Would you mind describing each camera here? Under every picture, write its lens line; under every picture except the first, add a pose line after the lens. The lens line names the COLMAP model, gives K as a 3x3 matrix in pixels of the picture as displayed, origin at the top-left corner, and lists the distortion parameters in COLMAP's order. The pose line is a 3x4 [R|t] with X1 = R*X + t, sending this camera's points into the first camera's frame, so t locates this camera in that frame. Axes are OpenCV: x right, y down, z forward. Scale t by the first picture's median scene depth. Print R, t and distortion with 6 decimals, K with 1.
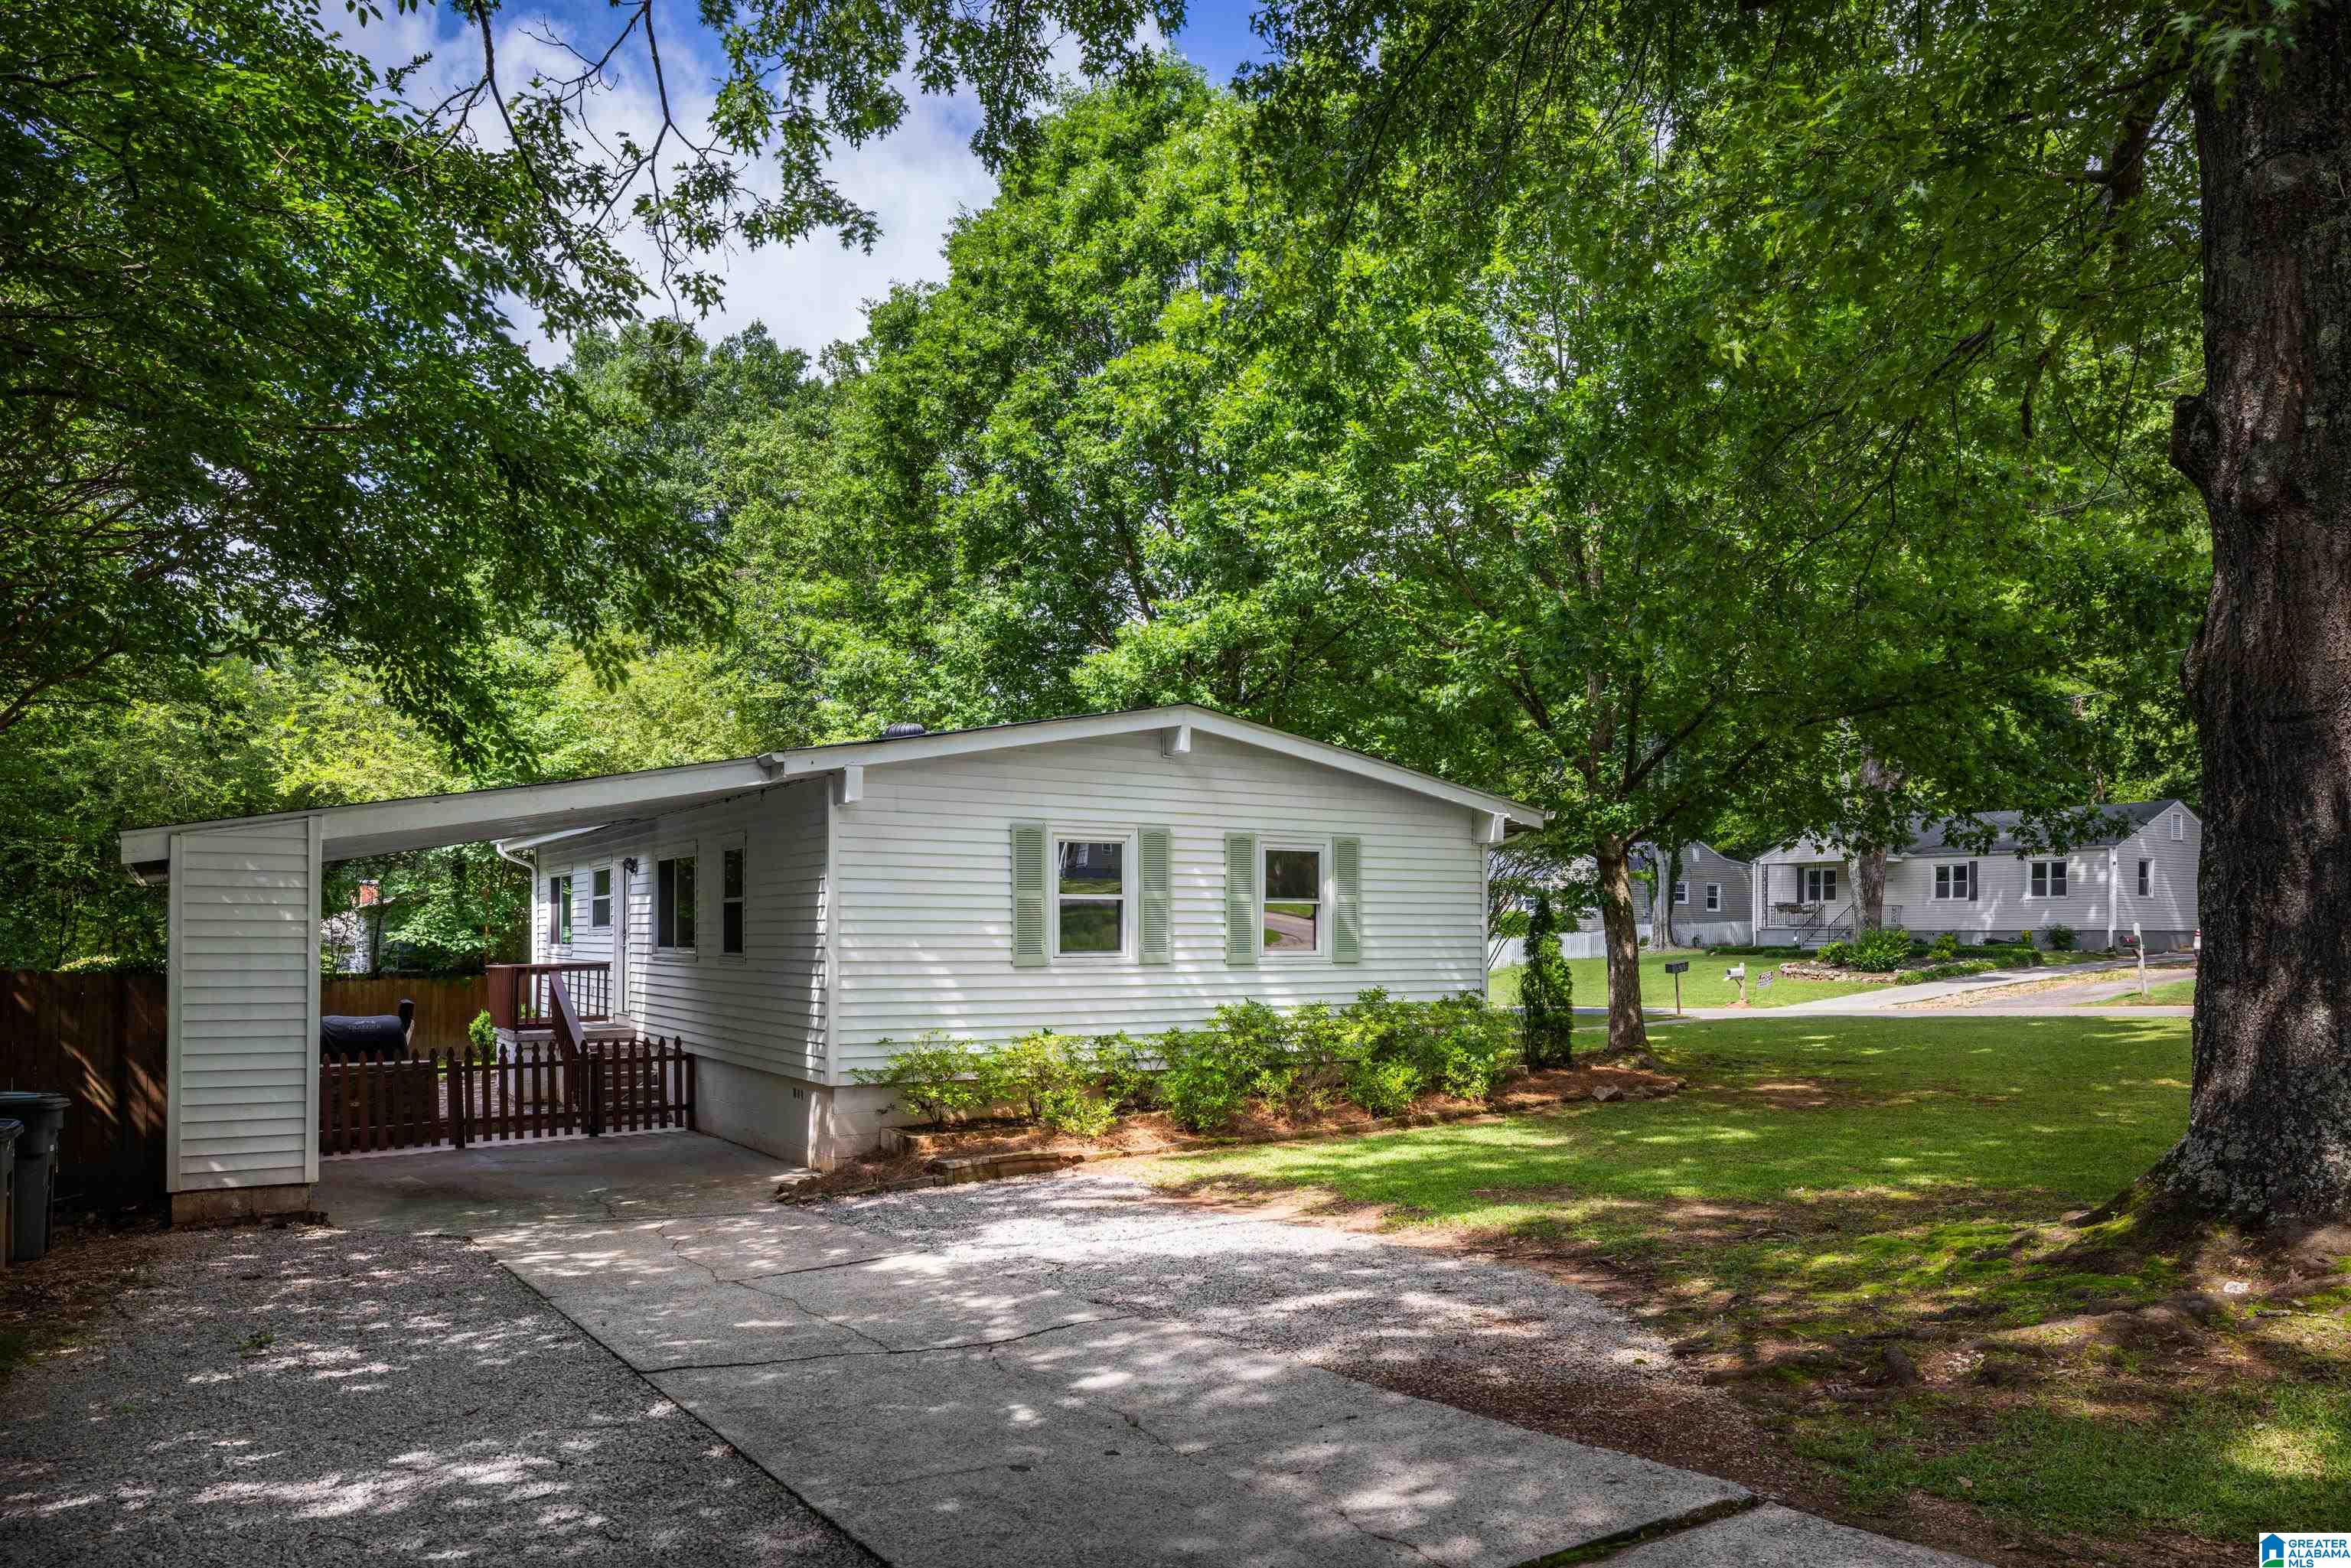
lens RADIAL K [[1615.4, 0, 1176.8], [0, 1615.4, 946.0], [0, 0, 1]] dist [0.000629, -0.002103]
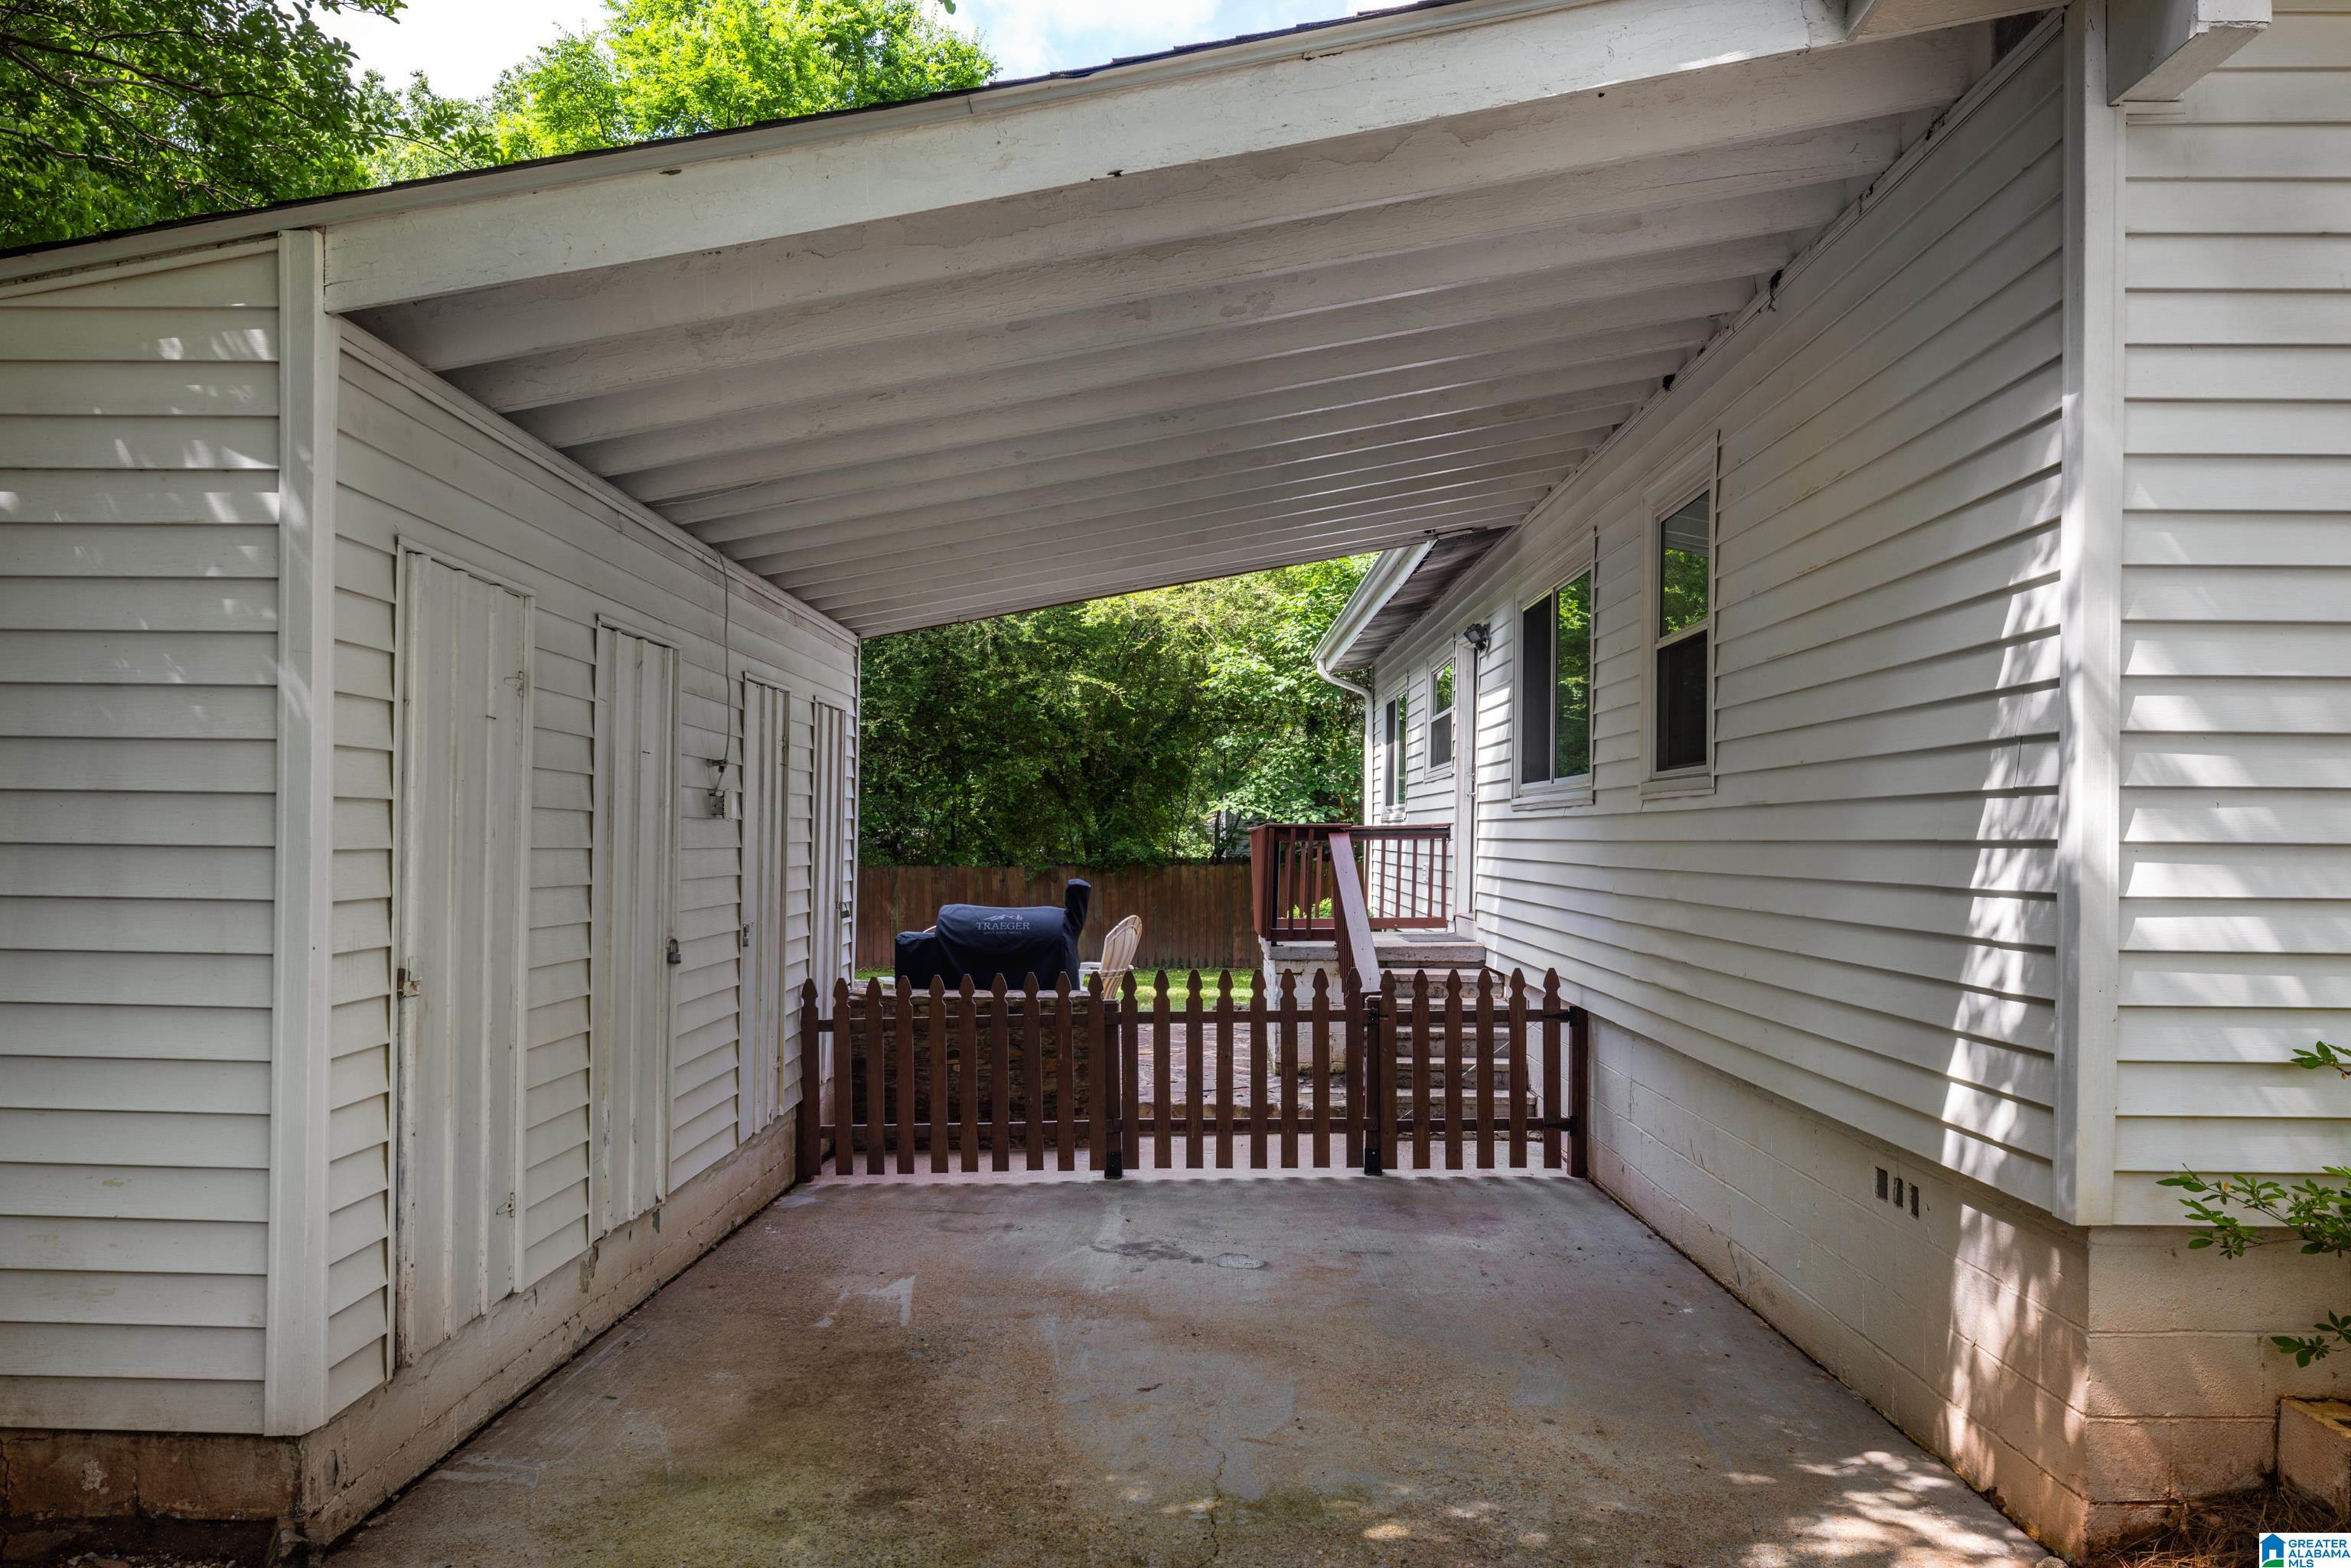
lens RADIAL K [[1615.4, 0, 1169.7], [0, 1615.4, 860.3], [0, 0, 1]] dist [-0.000463, -0.001466]
pose [[0.845794, 0.012104, -0.533373, -0.149733], [-0.009507, 0.999926, 0.007617, 0.021724], [0.533425, -0.001372, 0.845846, 0.530309]]
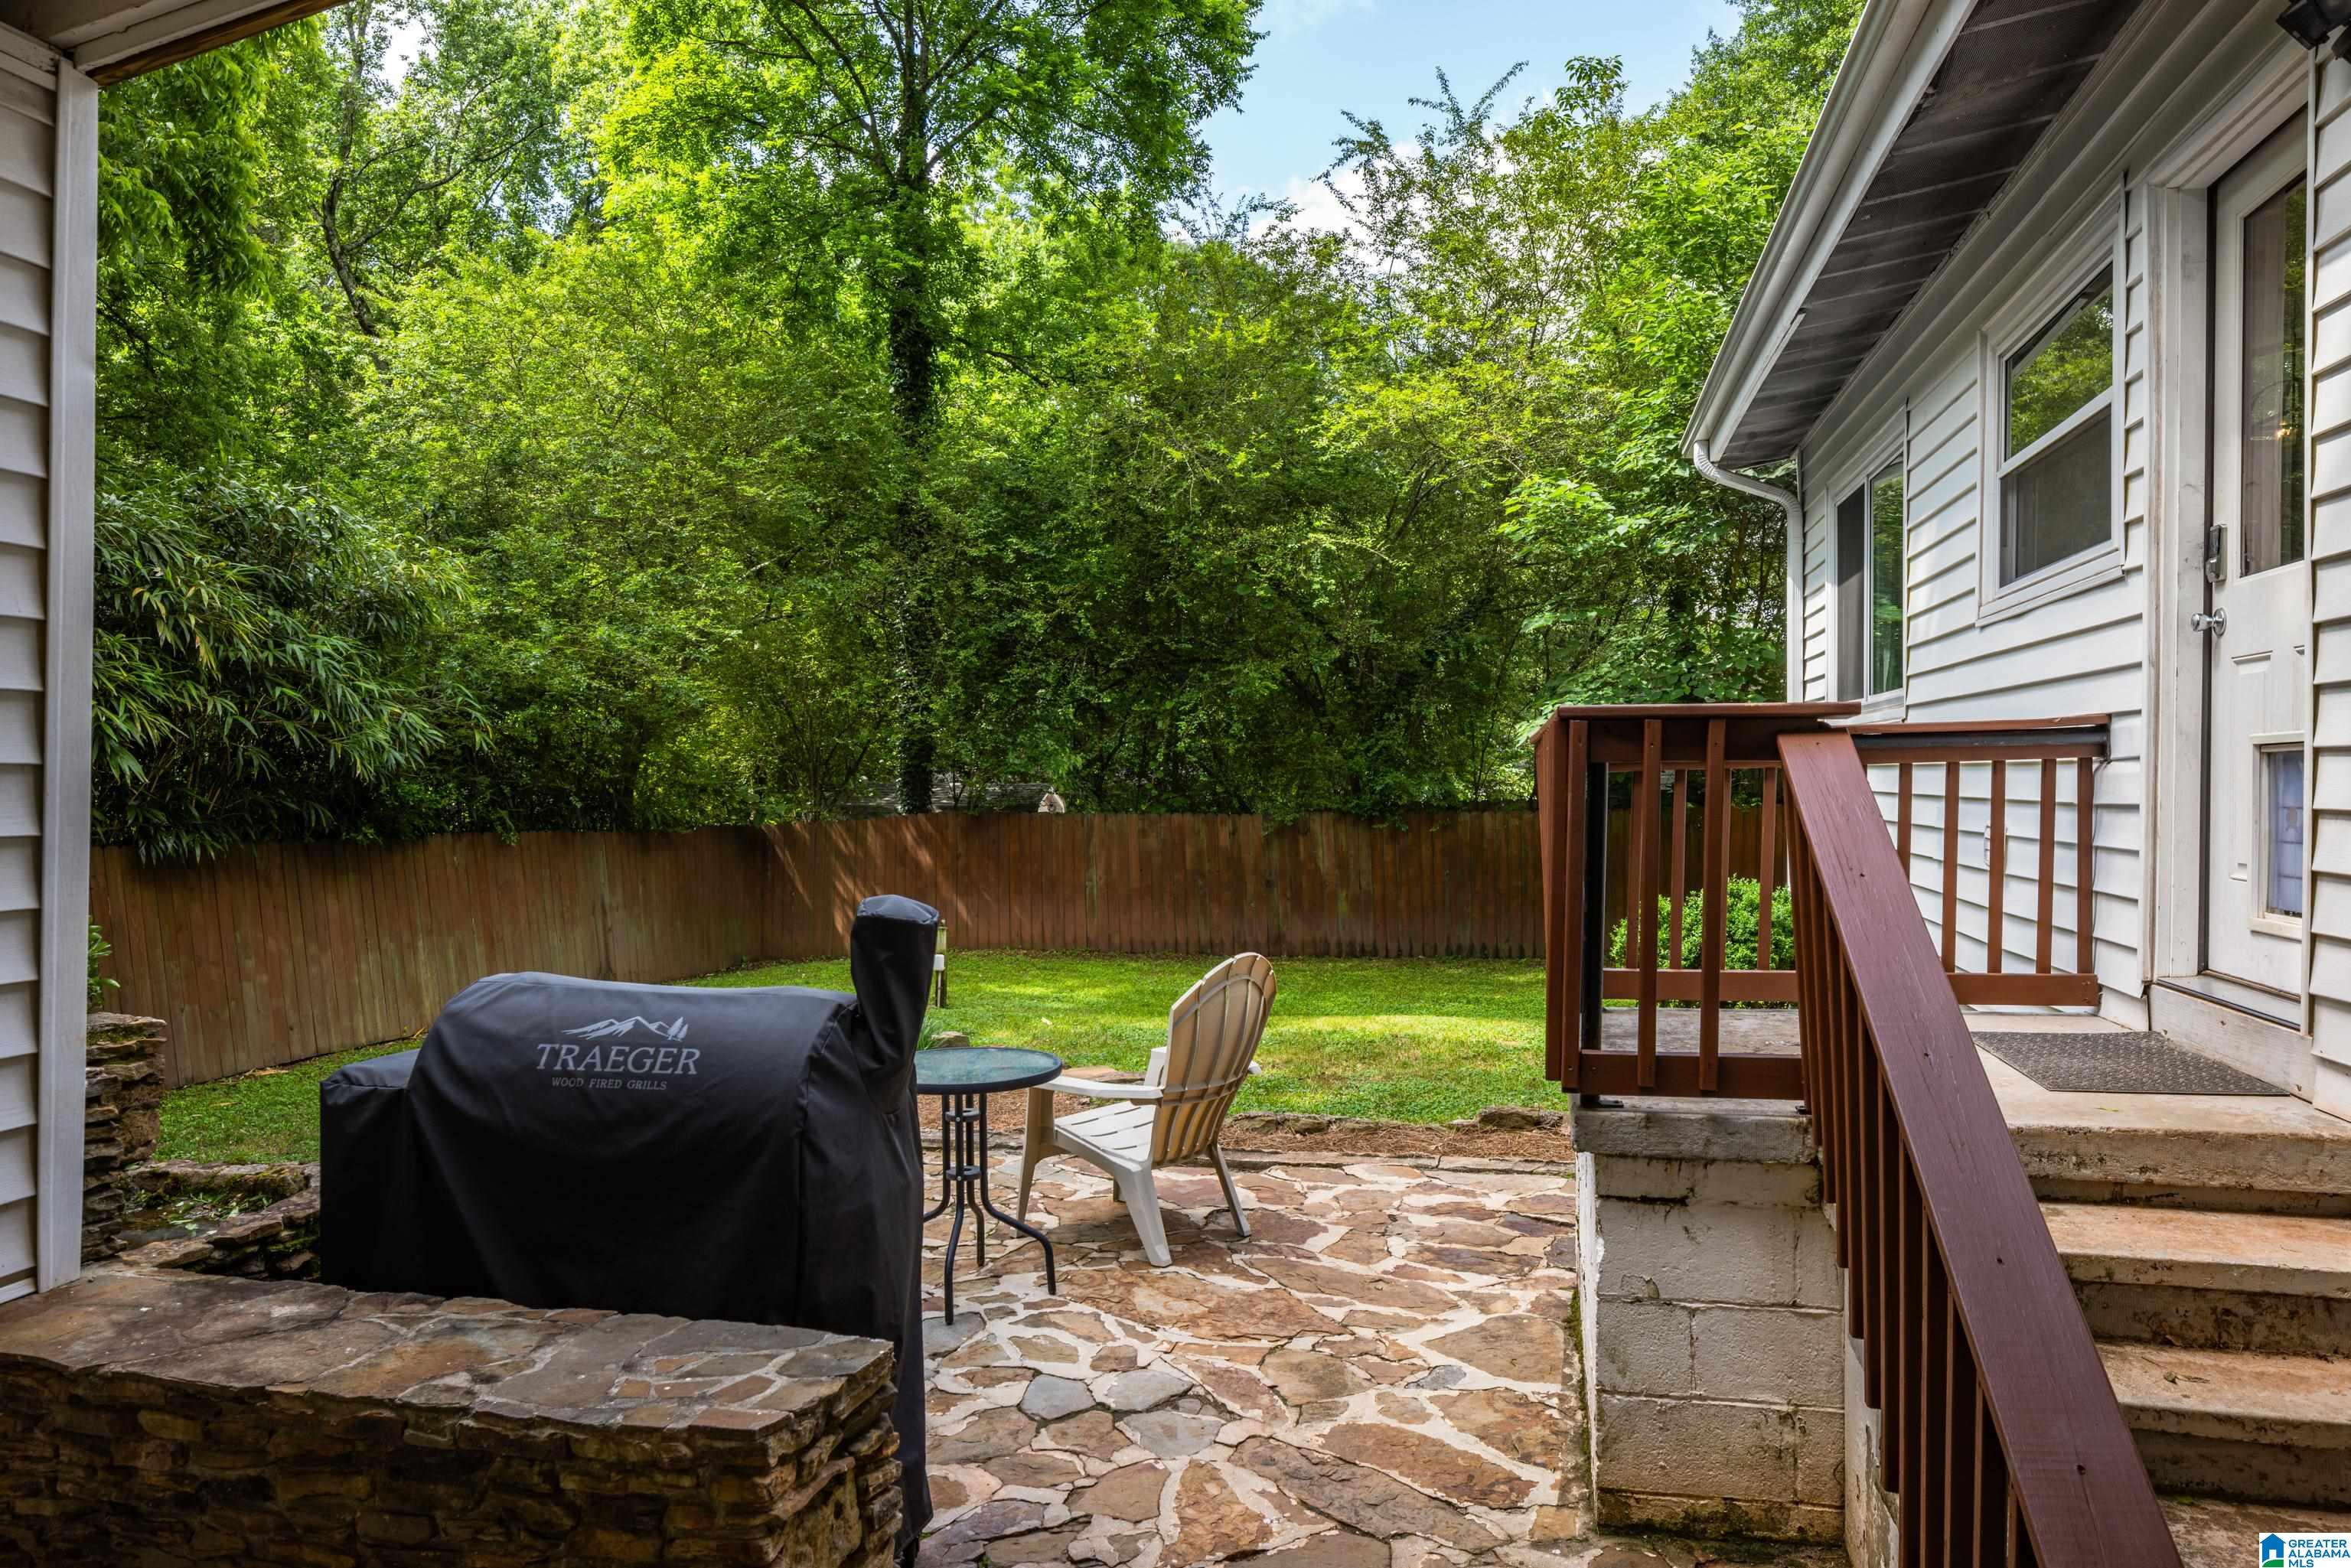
lens RADIAL K [[1595.7, 0, 1175.5], [0, 1595.7, 784.0], [0, 0, 1]] dist [0.002202, 0.001442]
pose [[0.714811, 0.002245, -0.699314, -0.333261], [-0.004151, 0.999991, -0.001034, 0.021558], [0.699305, 0.003642, 0.714814, 0.875837]]
